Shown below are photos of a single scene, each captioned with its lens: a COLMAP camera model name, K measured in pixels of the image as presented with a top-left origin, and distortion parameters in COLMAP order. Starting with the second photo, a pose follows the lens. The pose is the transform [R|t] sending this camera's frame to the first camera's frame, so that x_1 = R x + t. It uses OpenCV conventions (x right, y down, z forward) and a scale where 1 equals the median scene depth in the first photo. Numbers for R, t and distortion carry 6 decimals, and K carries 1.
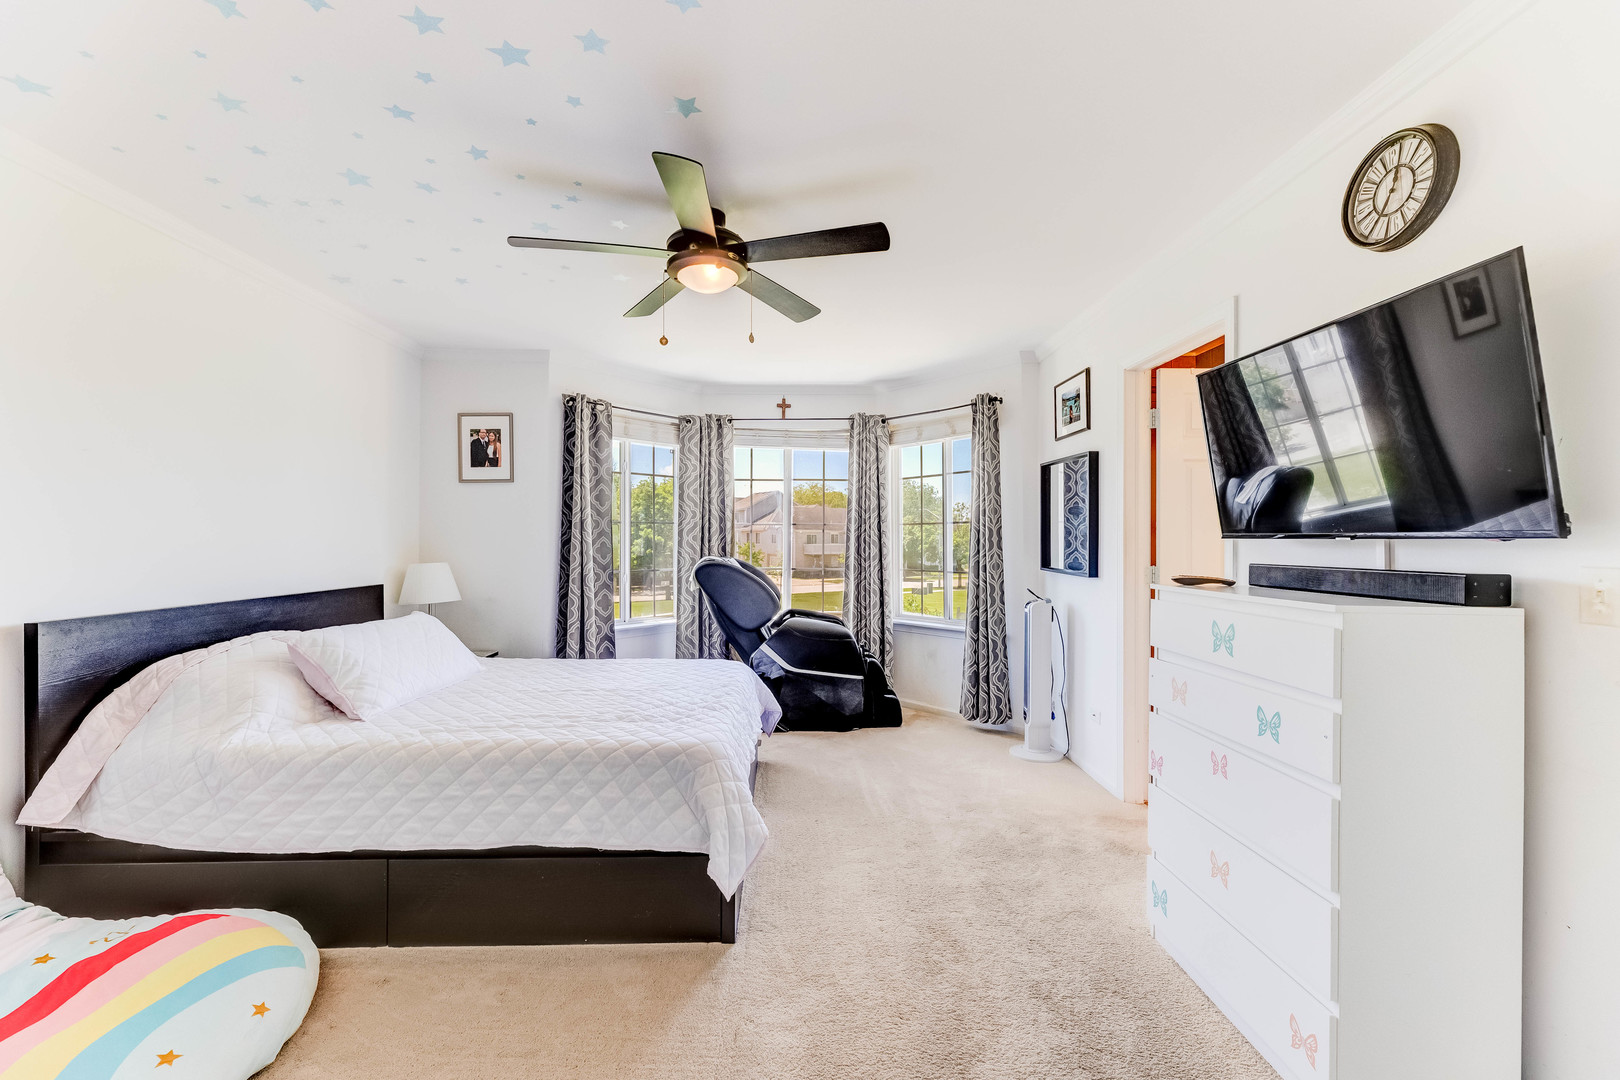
lens RADIAL K [[648.9, 0, 814.7], [0, 648.9, 543.8], [0, 0, 1]] dist [0.002745, 0.000078]
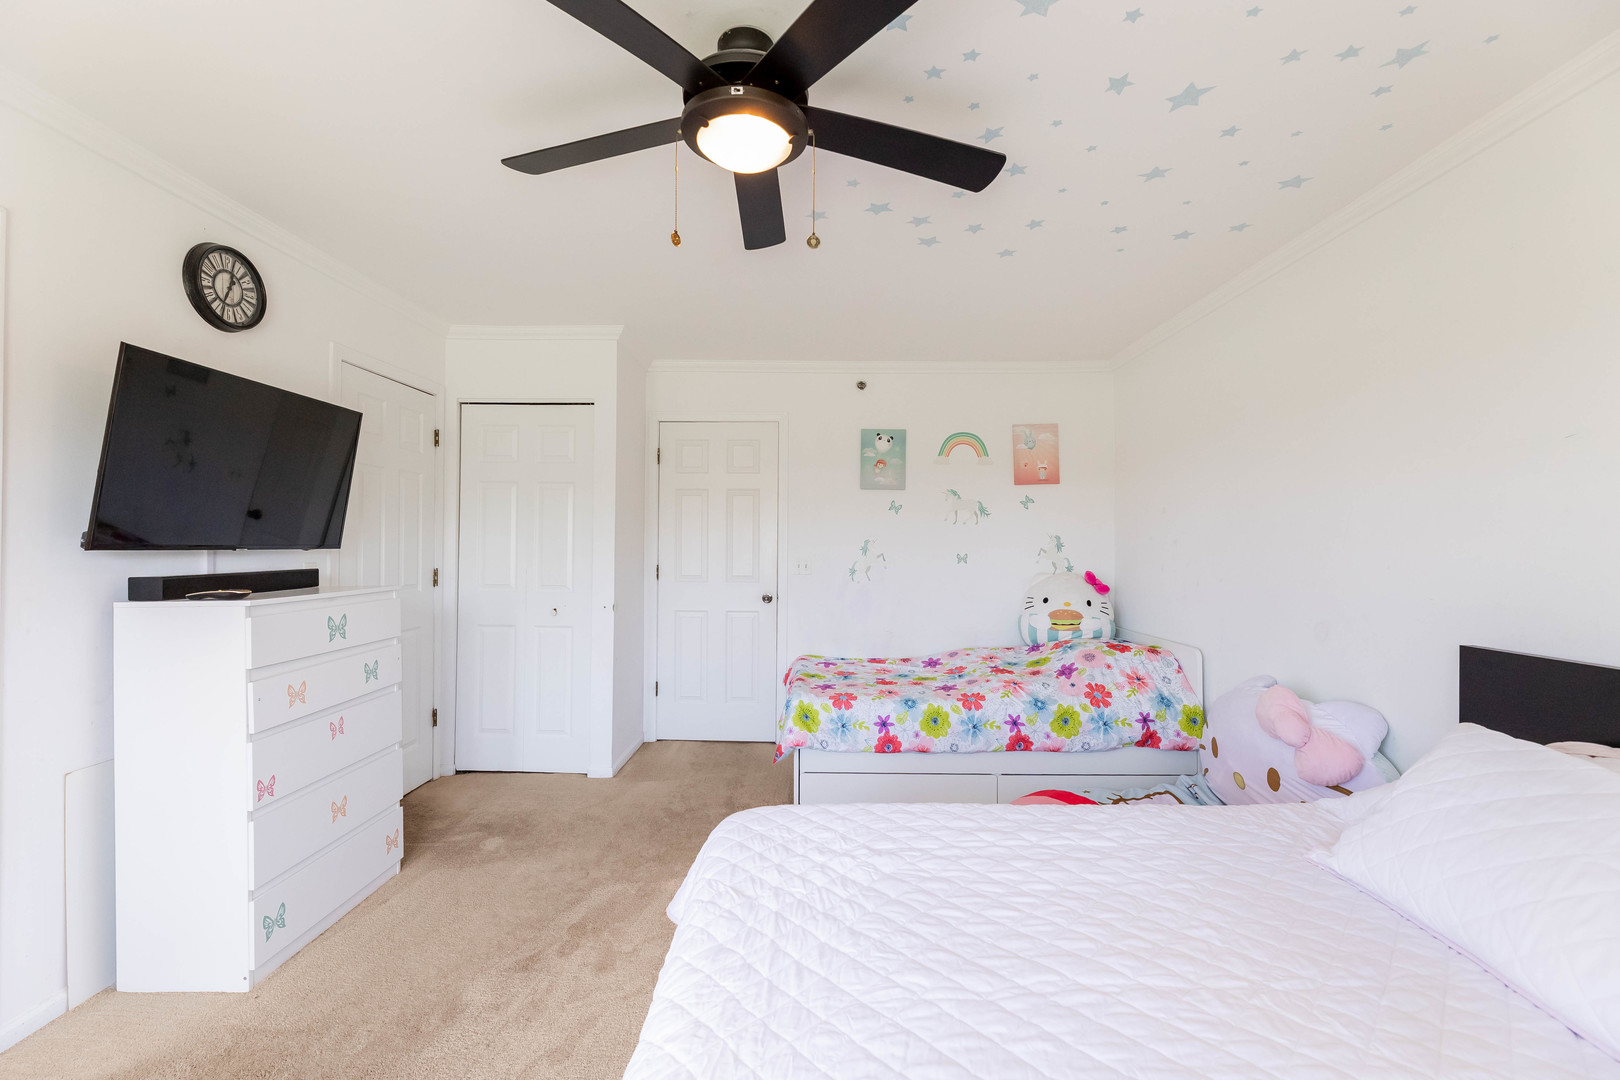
lens RADIAL K [[648.9, 0, 804.6], [0, 648.9, 543.9], [0, 0, 1]] dist [0.002745, 0.000078]
pose [[-0.999296, -0.003036, 0.037401, -0.352418], [-0.003224, 0.999983, -0.004958, -0.016714], [-0.037385, -0.005075, -0.999288, 2.357924]]
